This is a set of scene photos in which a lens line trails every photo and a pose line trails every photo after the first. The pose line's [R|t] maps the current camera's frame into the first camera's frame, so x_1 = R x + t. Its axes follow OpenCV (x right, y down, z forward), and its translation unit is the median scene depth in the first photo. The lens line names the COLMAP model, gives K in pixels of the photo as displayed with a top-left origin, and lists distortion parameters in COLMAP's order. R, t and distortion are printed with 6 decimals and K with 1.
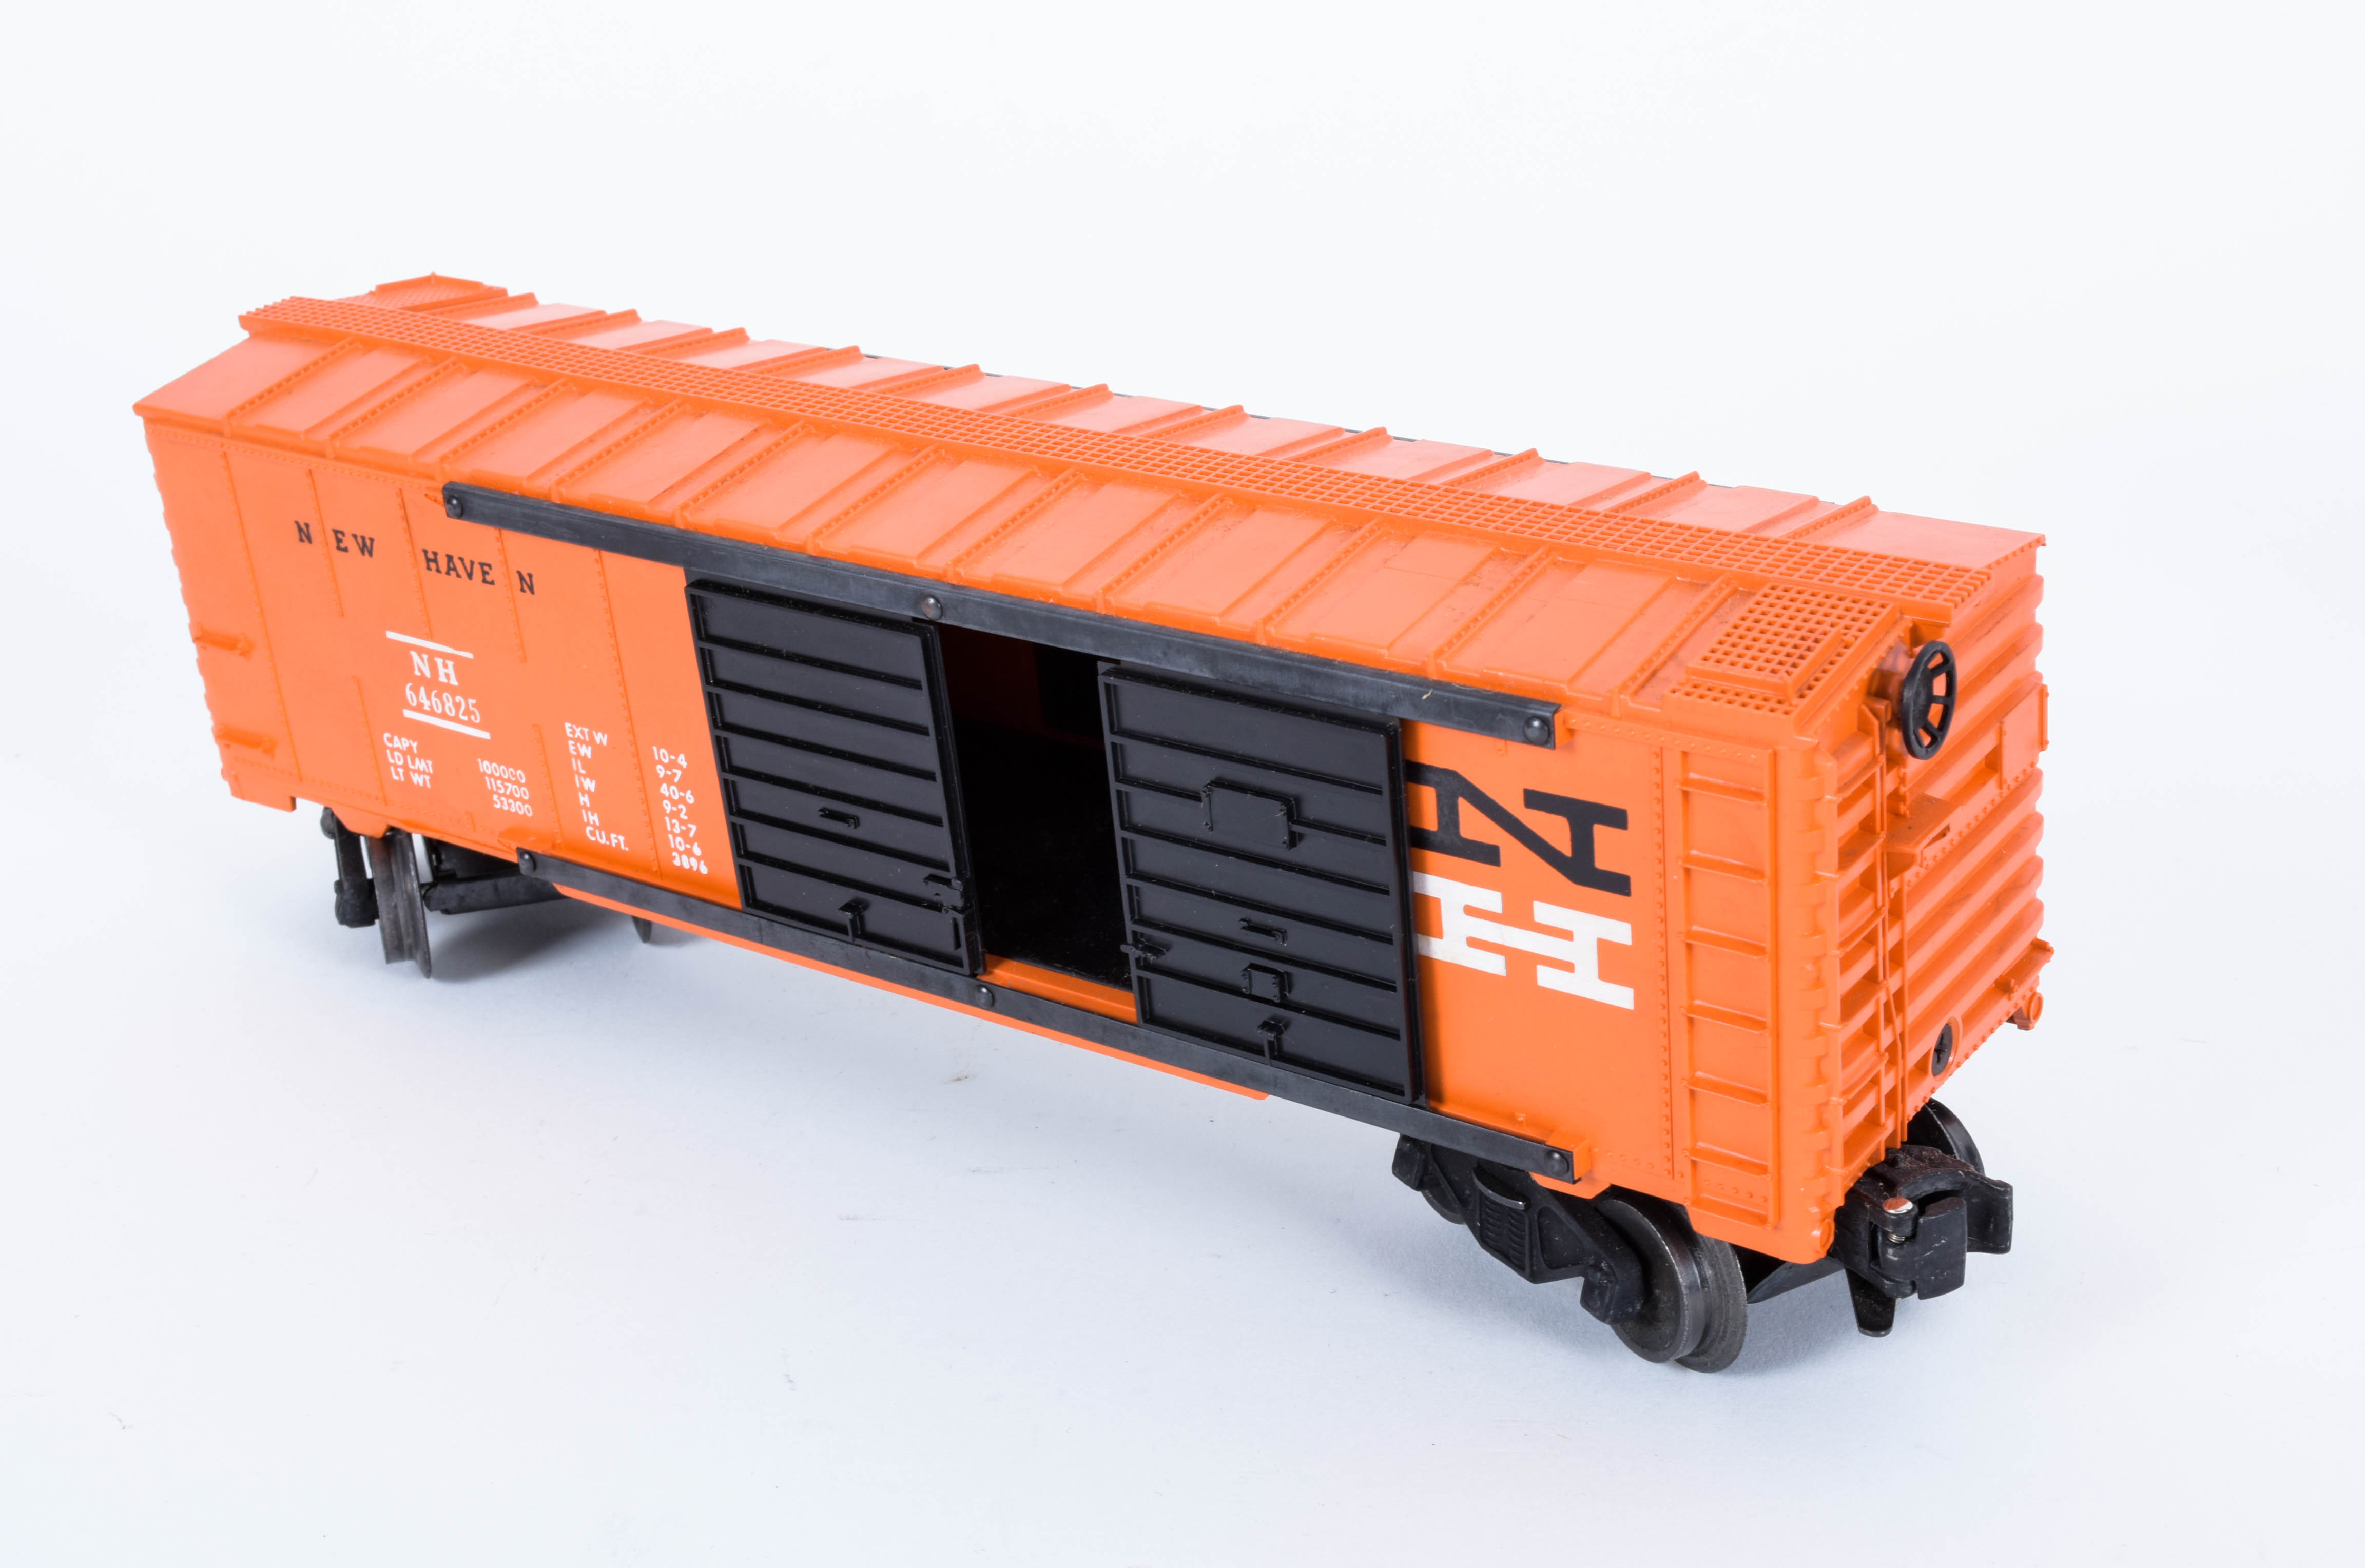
lens RADIAL K [[3321.5, 0, 1173.3], [0, 3321.5, 781.7], [0, 0, 1]] dist [0.003642, 0.000000]
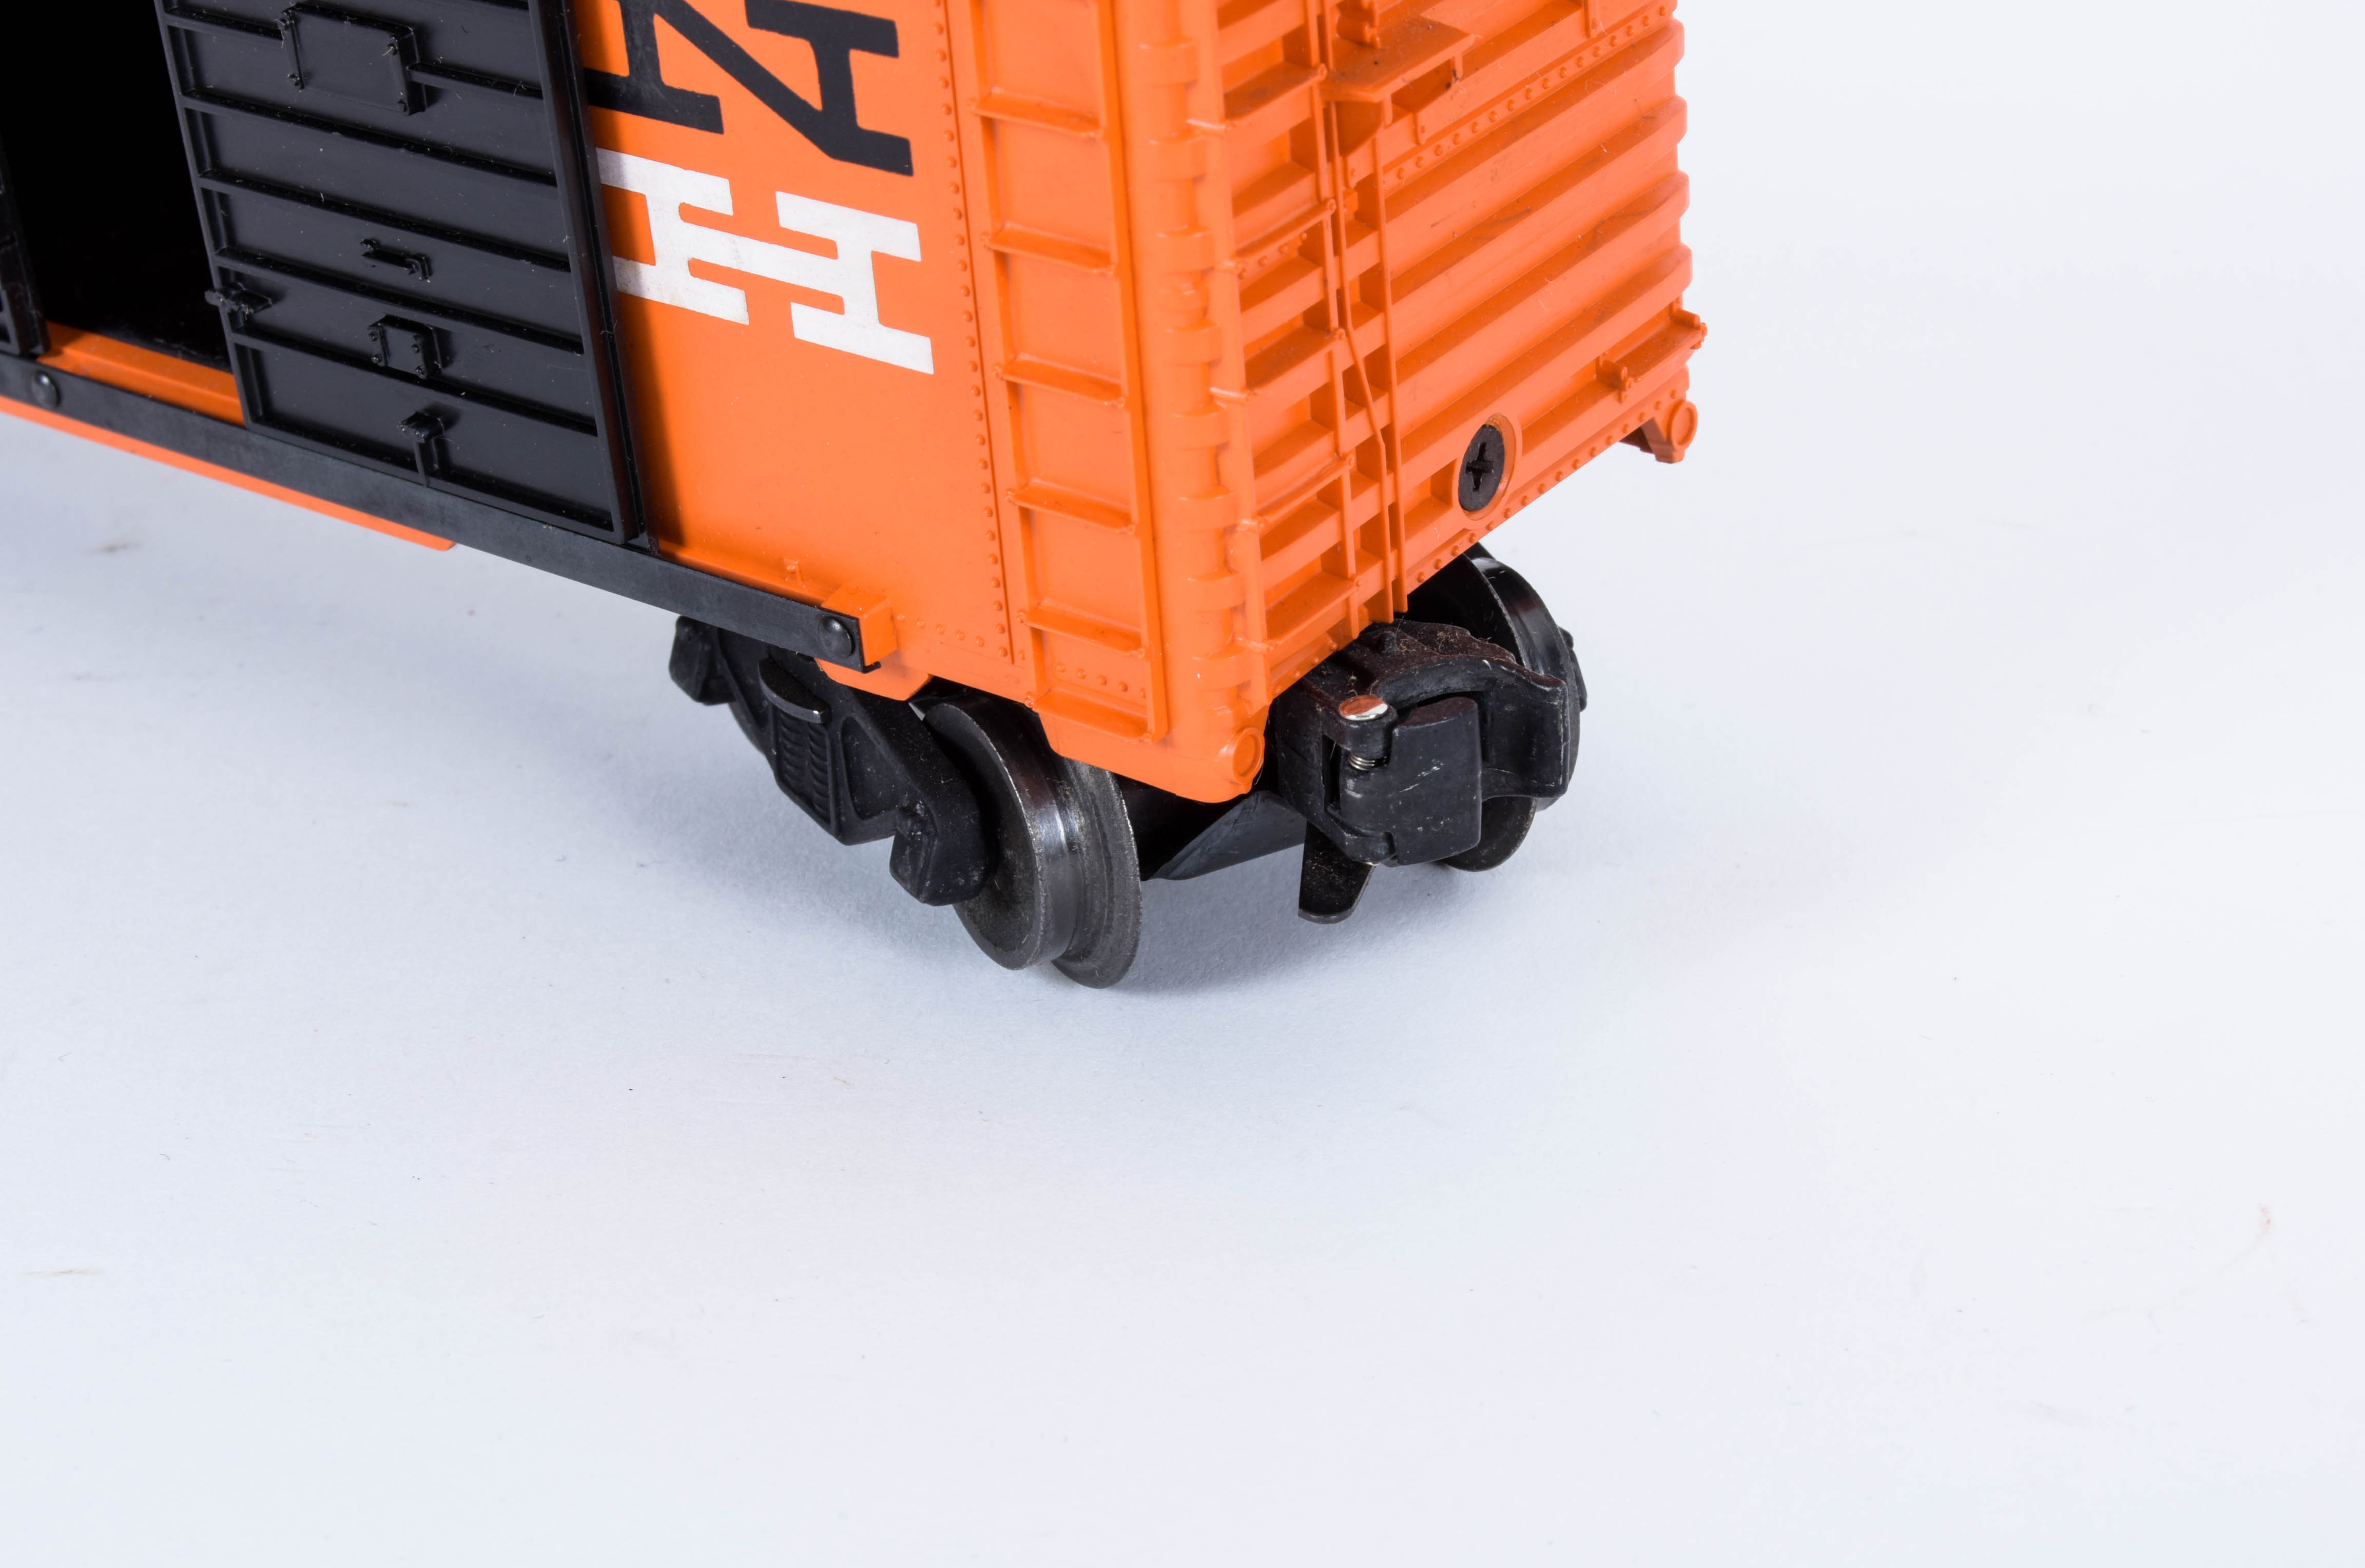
lens RADIAL K [[4059.6, 0, 1189.9], [0, 4059.6, 784.8], [0, 0, 1]] dist [-0.024965, 0.000000]
pose [[0.999772, 0.020960, -0.004068, 0.185385], [-0.020508, 0.995717, 0.090152, 0.073835], [0.005940, -0.090048, 0.995920, 0.257638]]
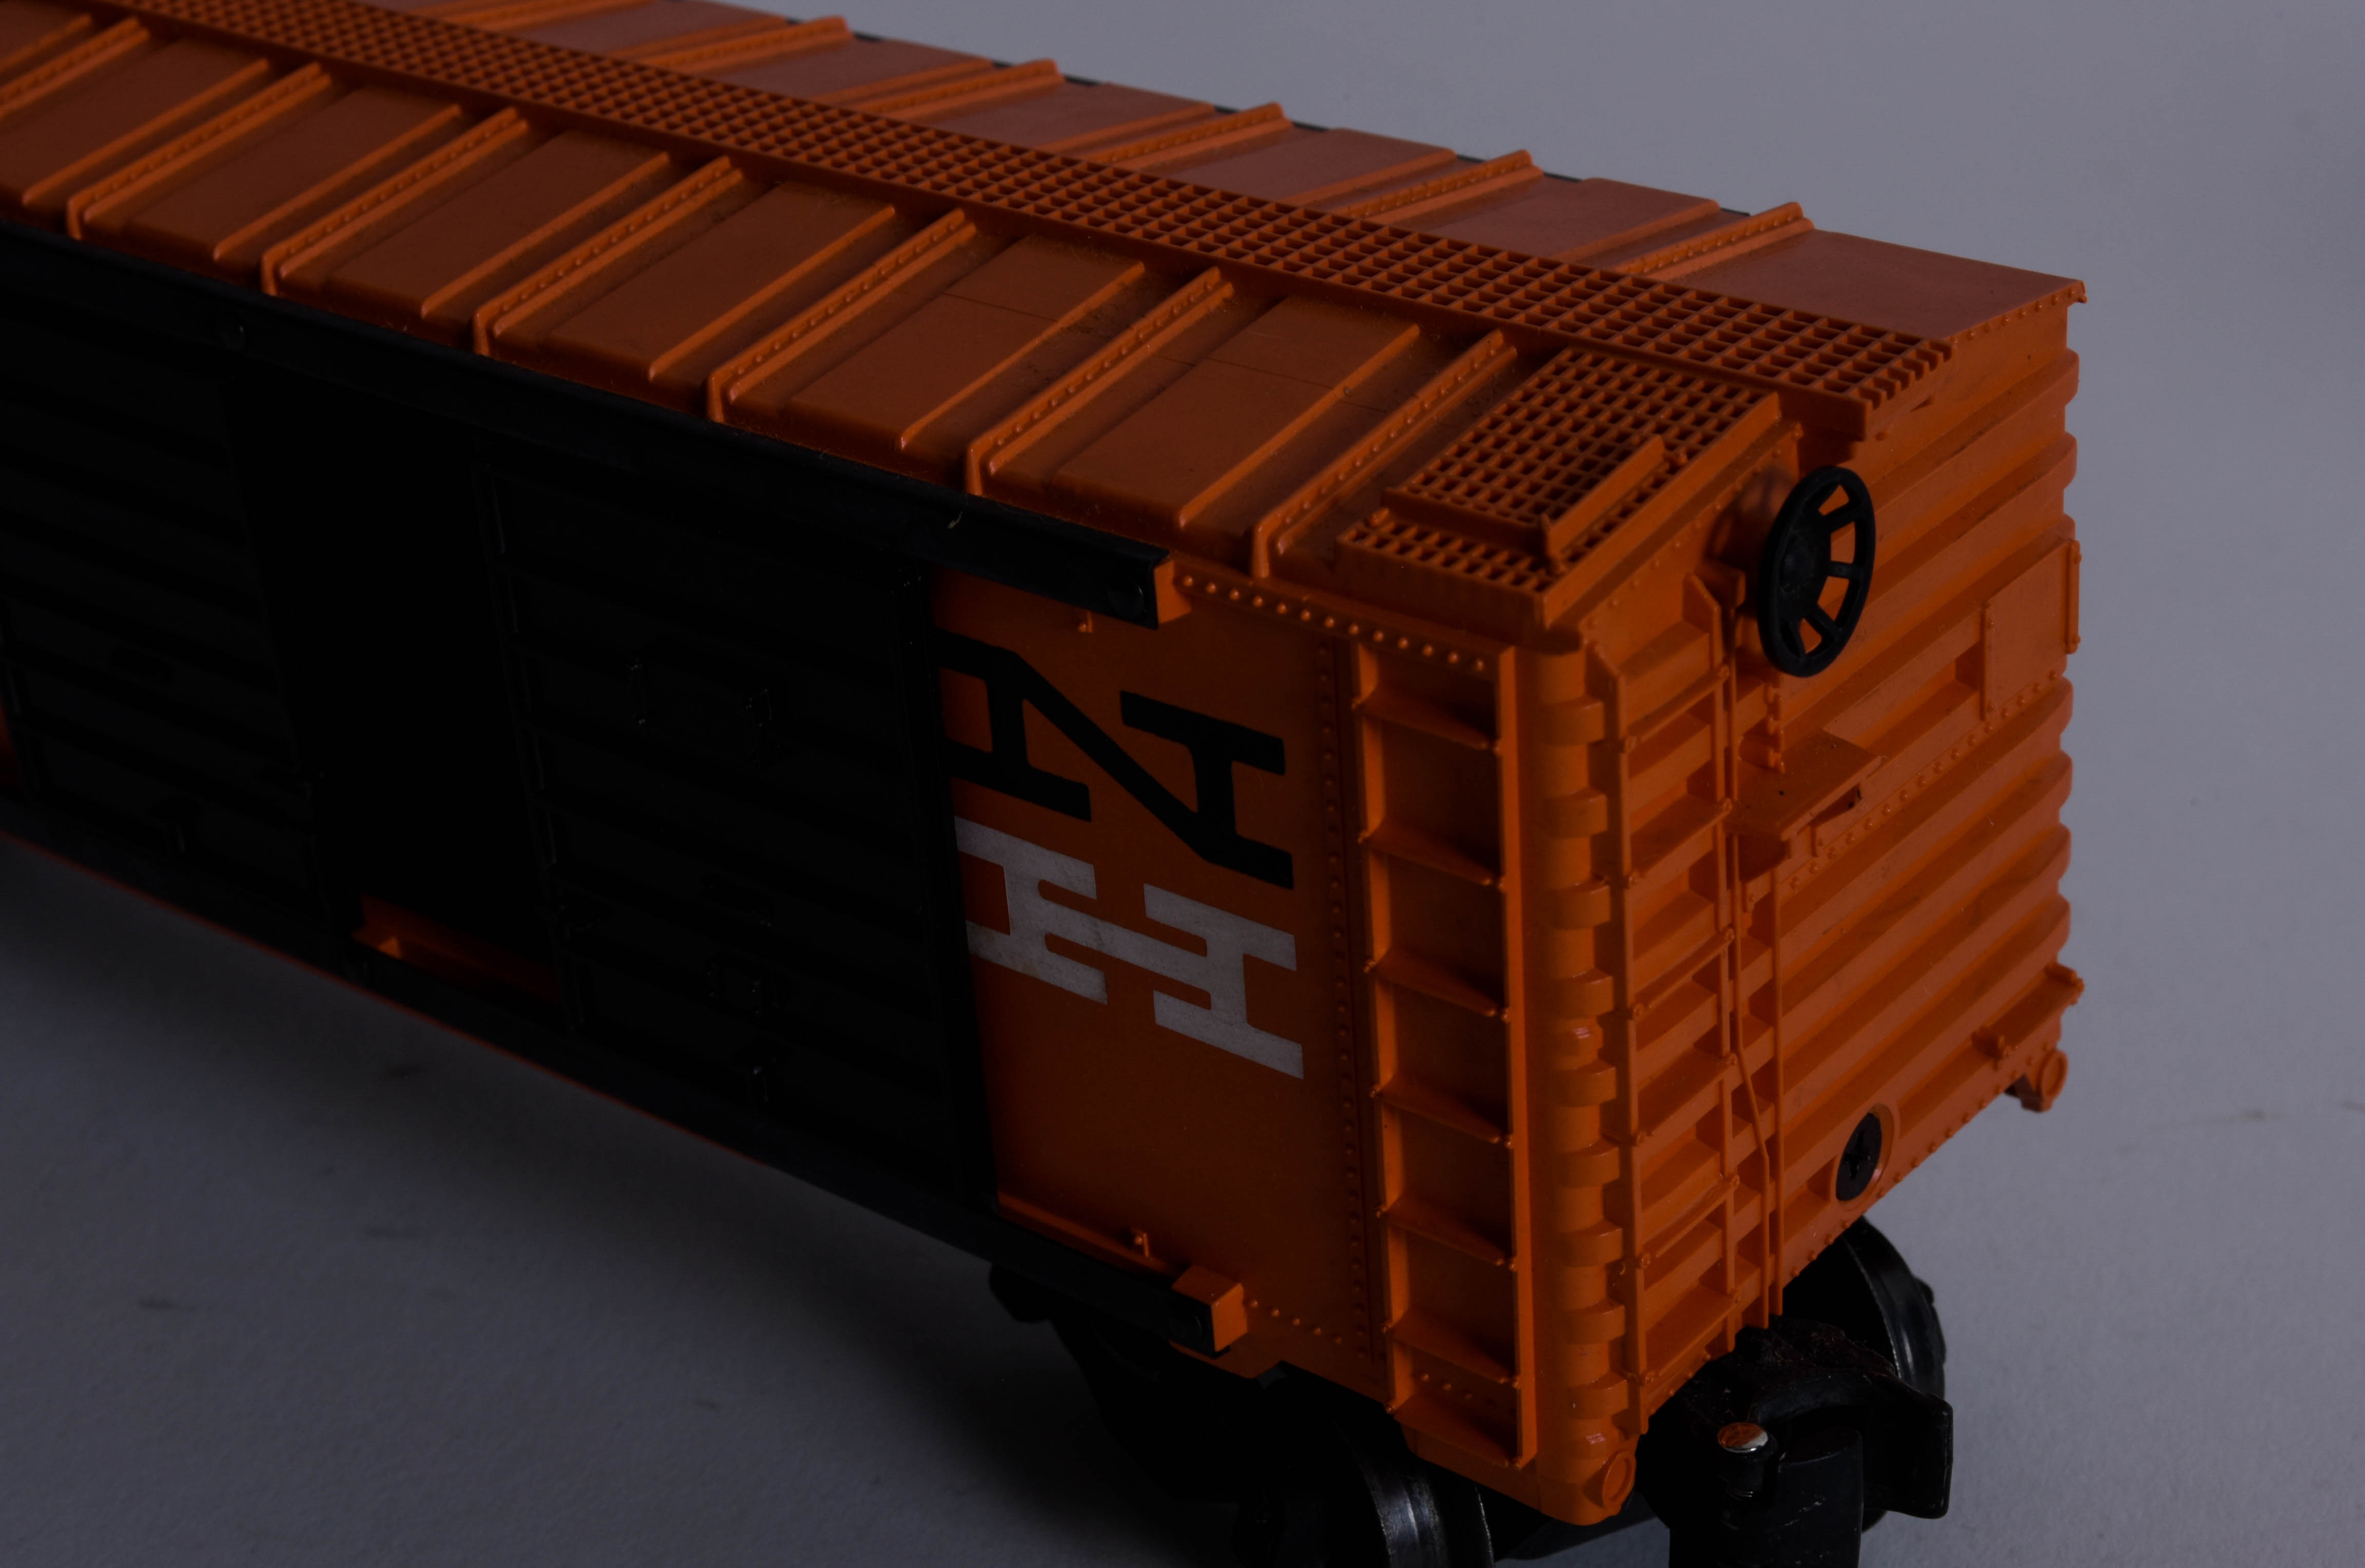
lens RADIAL K [[4059.6, 0, 1176.5], [0, 4059.6, 785.5], [0, 0, 1]] dist [-0.024965, 0.000000]
pose [[0.998196, 0.043172, -0.041727, 0.140693], [-0.040391, 0.997045, 0.065351, -0.027066], [0.044425, -0.063548, 0.996989, 0.291245]]
